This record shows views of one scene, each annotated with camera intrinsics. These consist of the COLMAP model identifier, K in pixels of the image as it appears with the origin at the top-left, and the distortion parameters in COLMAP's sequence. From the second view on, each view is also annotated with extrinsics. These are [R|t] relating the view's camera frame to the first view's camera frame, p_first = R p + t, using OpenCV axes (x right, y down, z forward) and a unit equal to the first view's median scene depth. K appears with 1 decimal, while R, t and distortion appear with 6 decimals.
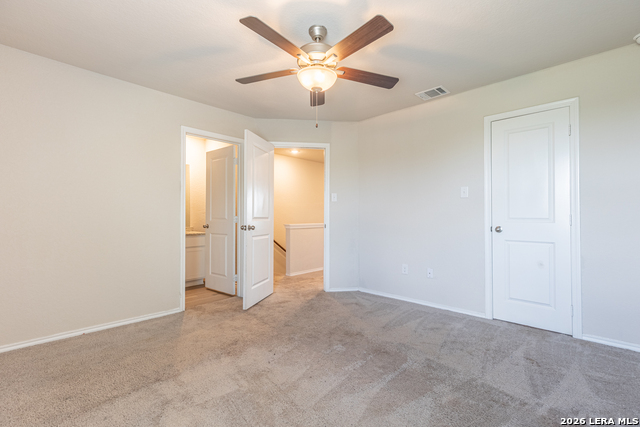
lens RADIAL K [[288.4, 0, 322.1], [0, 288.4, 212.9], [0, 0, 1]] dist [0.005626, 0.000109]
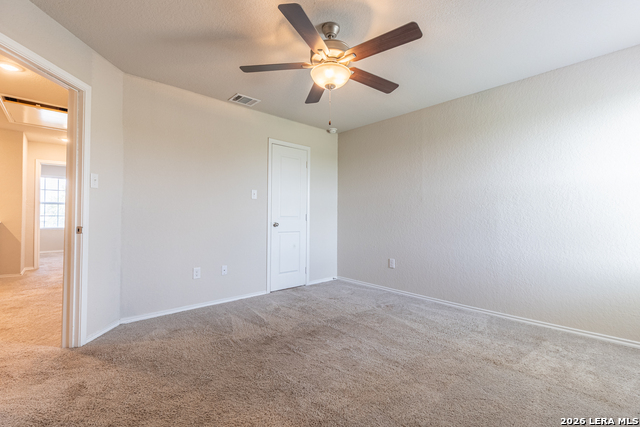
lens RADIAL K [[288.4, 0, 322.1], [0, 288.4, 212.9], [0, 0, 1]] dist [0.005626, 0.000109]
pose [[0.065997, 0.015427, 0.997701, -0.673686], [-0.017514, 0.999744, -0.014300, 0.016588], [-0.997666, -0.016530, 0.066250, 0.641881]]
